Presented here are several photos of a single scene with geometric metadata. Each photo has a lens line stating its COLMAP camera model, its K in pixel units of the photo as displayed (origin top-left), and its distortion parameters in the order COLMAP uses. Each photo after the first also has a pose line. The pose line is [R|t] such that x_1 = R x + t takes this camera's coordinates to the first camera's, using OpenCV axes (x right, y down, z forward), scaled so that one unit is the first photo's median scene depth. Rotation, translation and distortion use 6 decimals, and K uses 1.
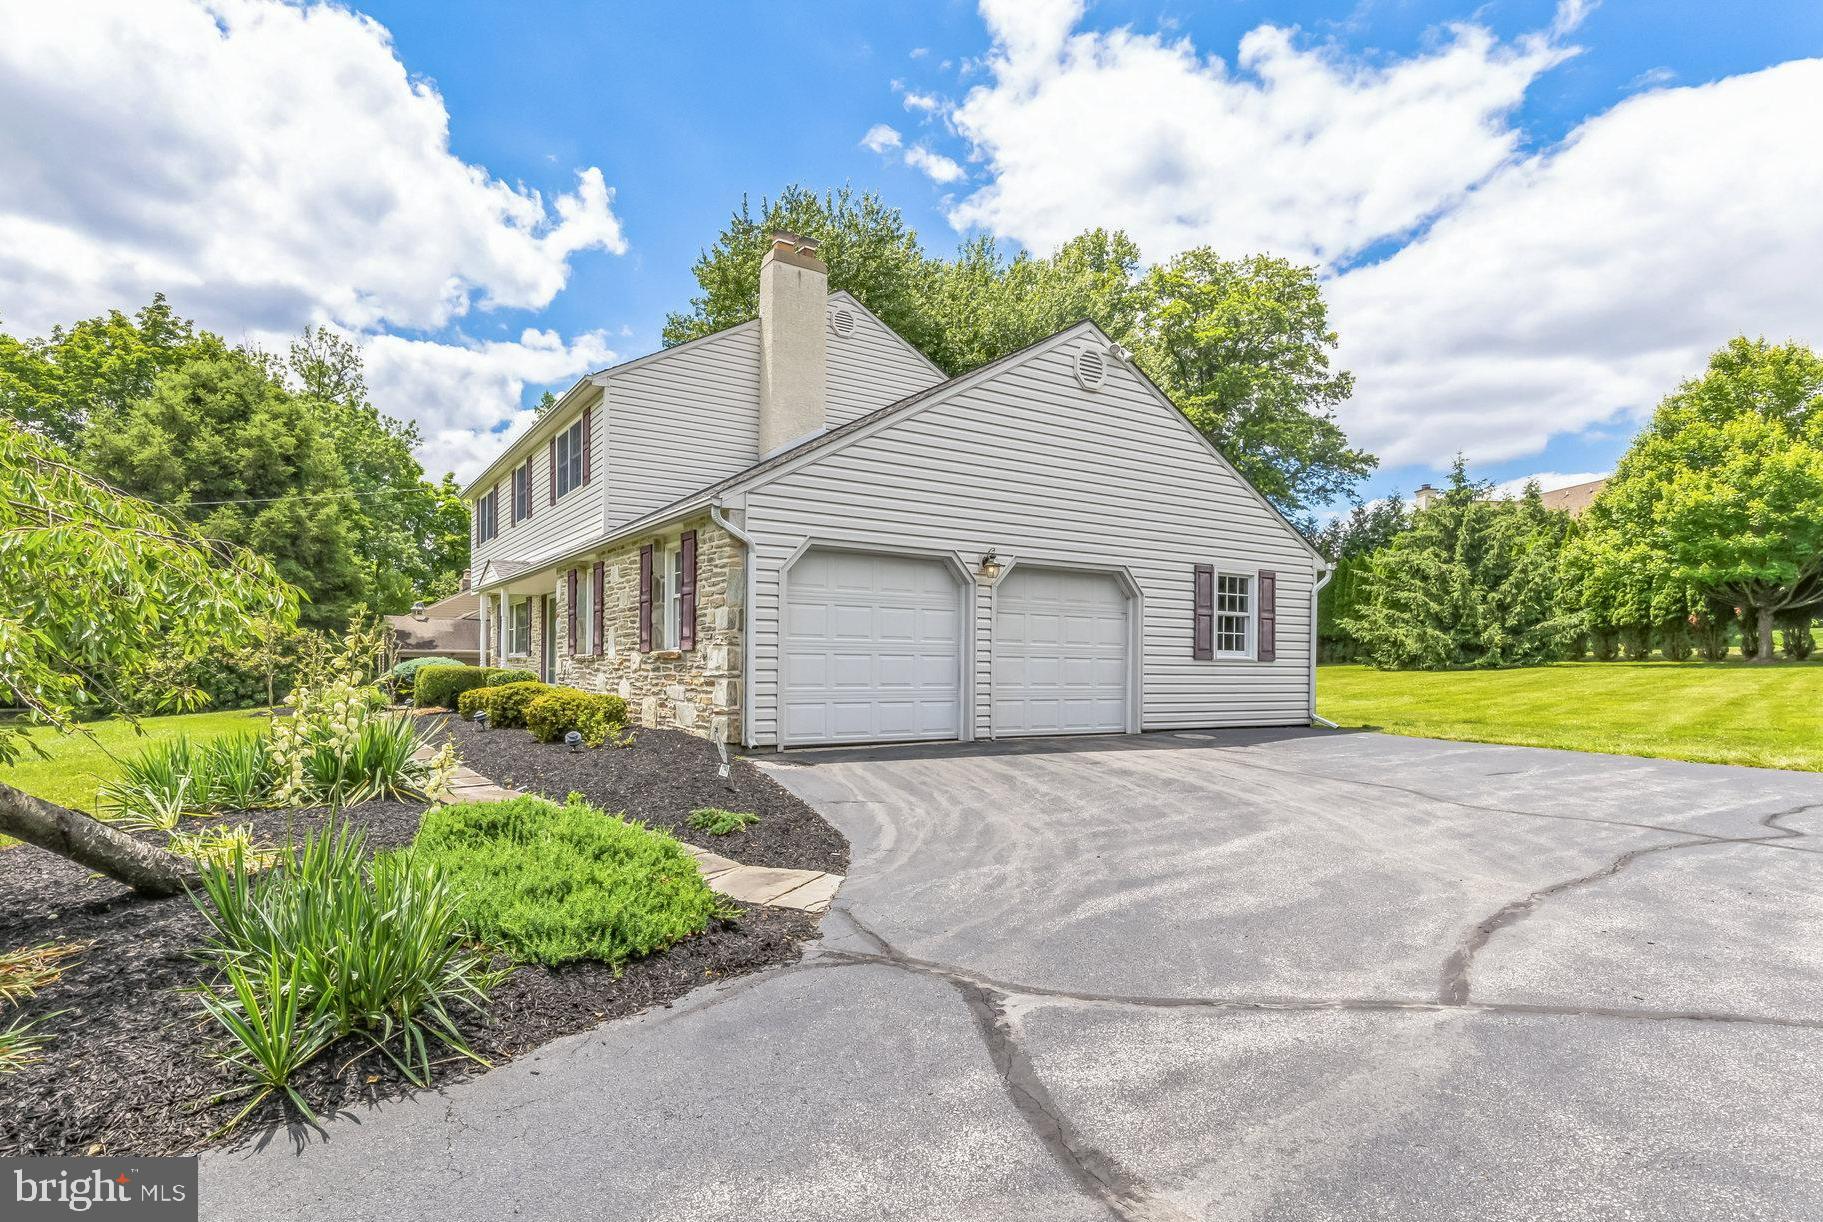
lens RADIAL K [[867.0, 0, 912.2], [0, 867.0, 677.0], [0, 0, 1]] dist [0.003812, 0.000434]
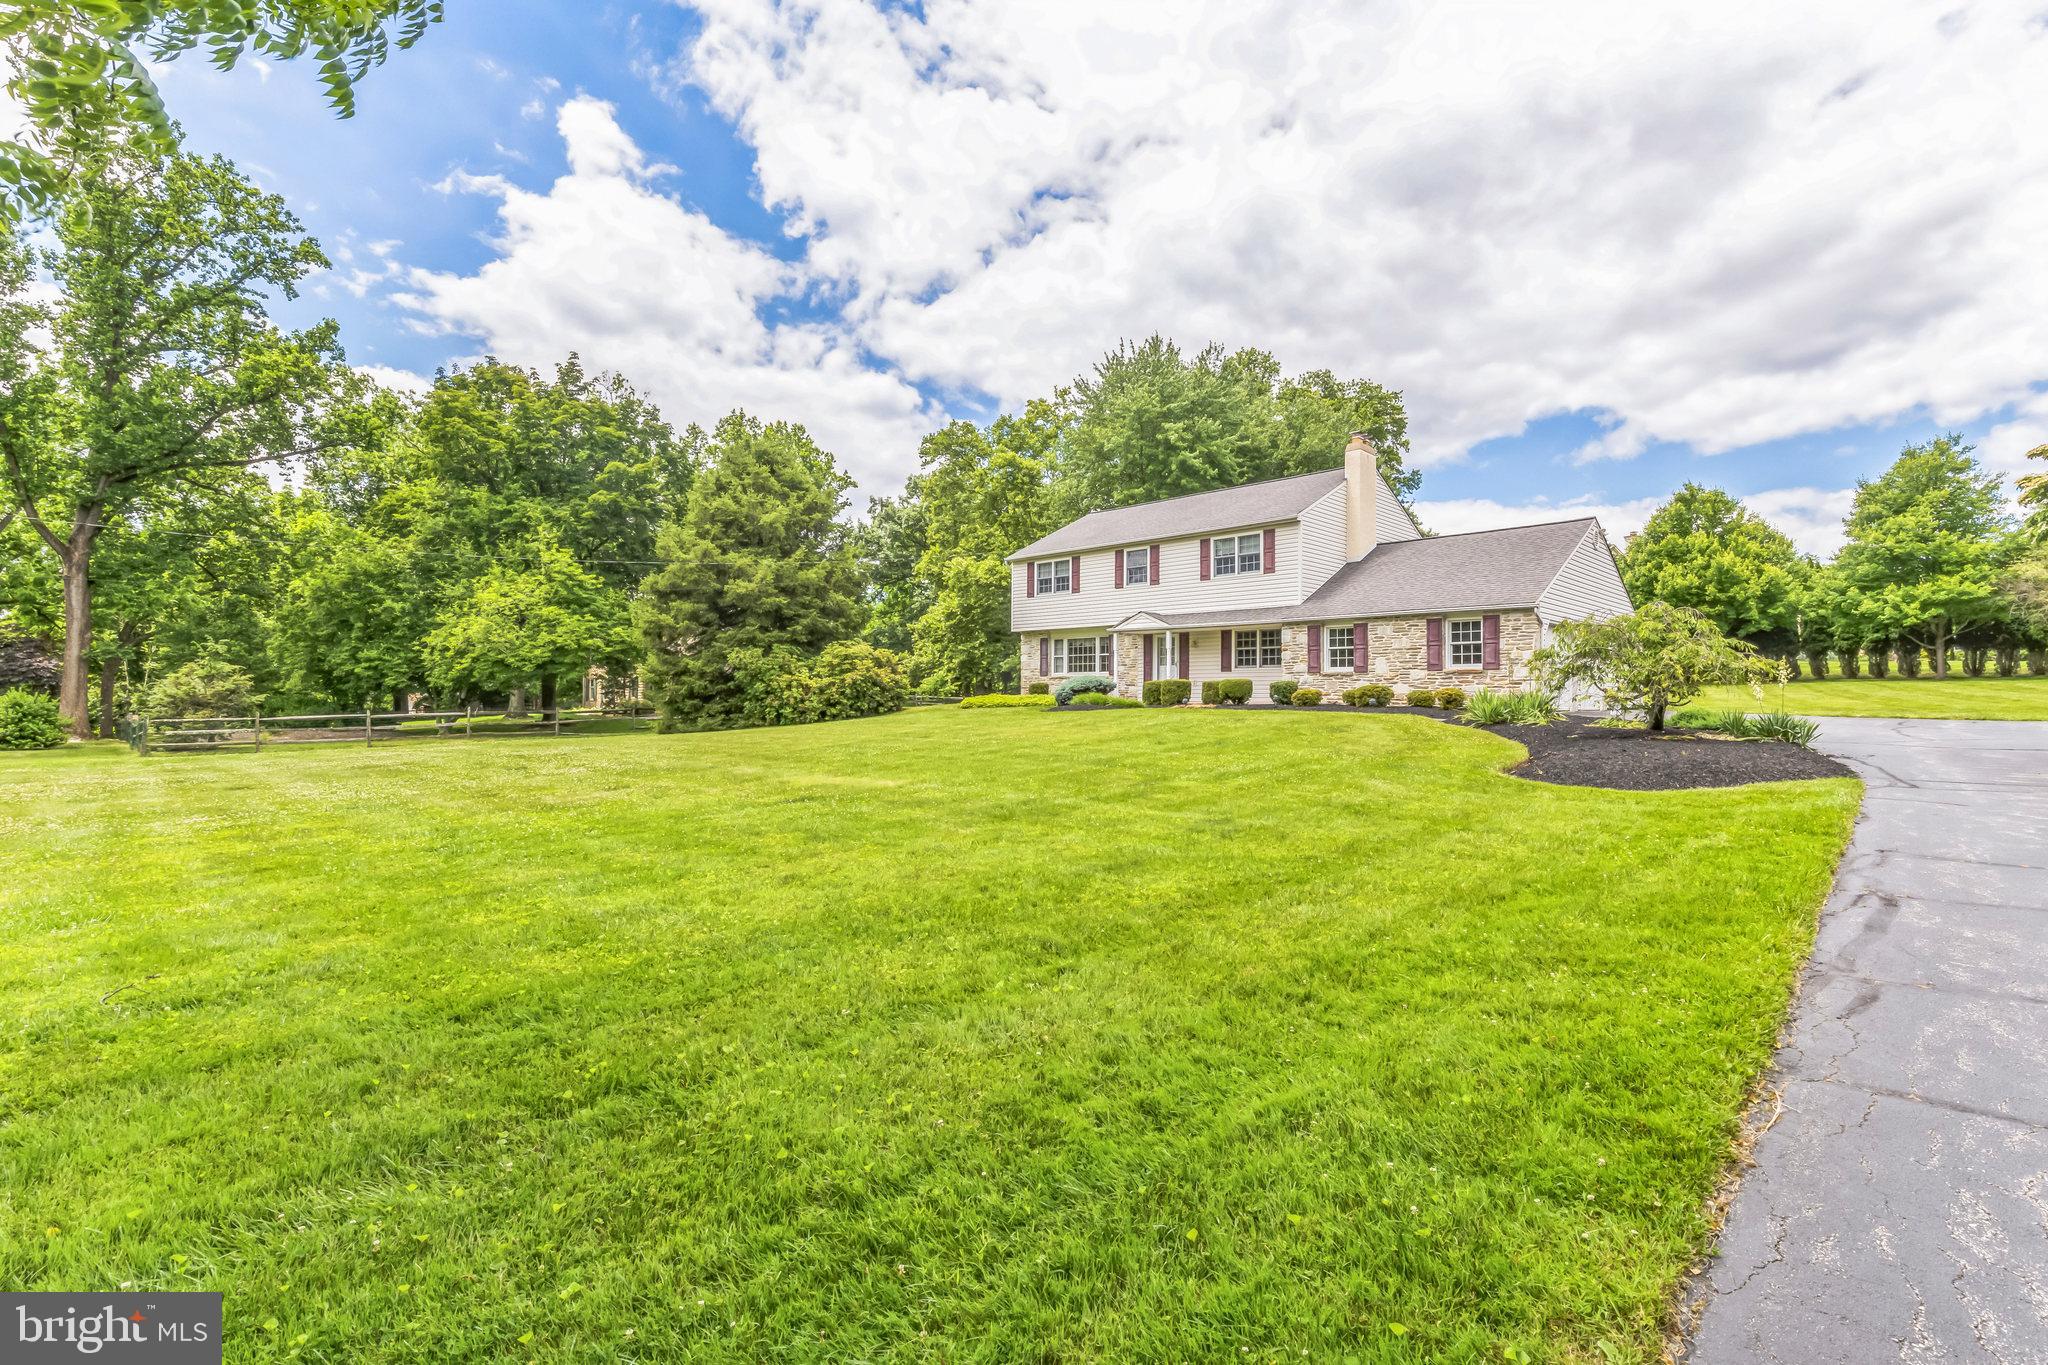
lens RADIAL K [[920.9, 0, 1024.0], [0, 920.9, 682.5], [0, 0, 1]] dist [0.002083, -0.000035]
pose [[0.964418, 0.001139, 0.264380, -0.737173], [0.005359, 0.999701, -0.023858, 0.019307], [-0.264328, 0.024426, 0.964123, -0.342187]]
